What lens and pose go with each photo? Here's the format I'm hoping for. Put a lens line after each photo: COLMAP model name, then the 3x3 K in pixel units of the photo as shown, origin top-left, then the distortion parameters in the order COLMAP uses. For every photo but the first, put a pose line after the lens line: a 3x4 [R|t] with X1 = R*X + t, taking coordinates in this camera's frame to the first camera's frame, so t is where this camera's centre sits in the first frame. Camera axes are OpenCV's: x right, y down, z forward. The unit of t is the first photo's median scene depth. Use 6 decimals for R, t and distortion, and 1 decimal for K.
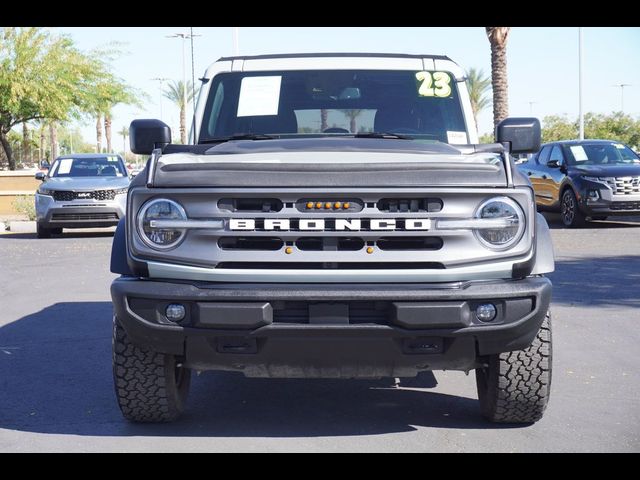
lens RADIAL K [[1060.7, 0, 320.0], [0, 1060.7, 240.0], [0, 0, 1]] dist [-0.072685, -0.023706]
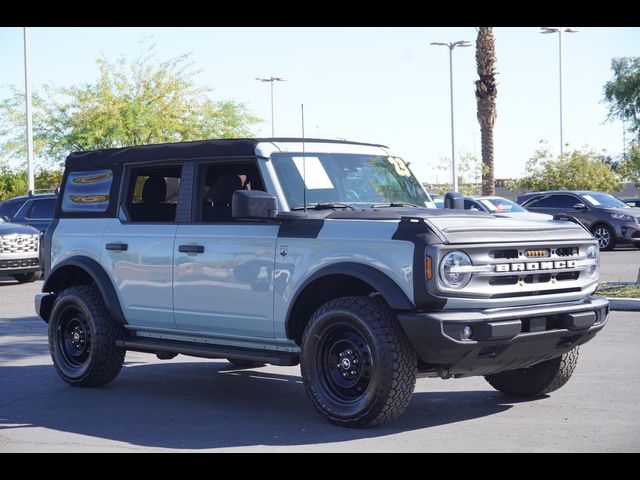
lens RADIAL K [[1060.7, 0, 320.0], [0, 1060.7, 240.0], [0, 0, 1]] dist [-0.072685, -0.023706]
pose [[0.751558, -0.018408, 0.659411, -1.219454], [0.054968, 0.997882, -0.034792, -0.015762], [-0.657373, 0.062395, 0.750978, 0.066426]]
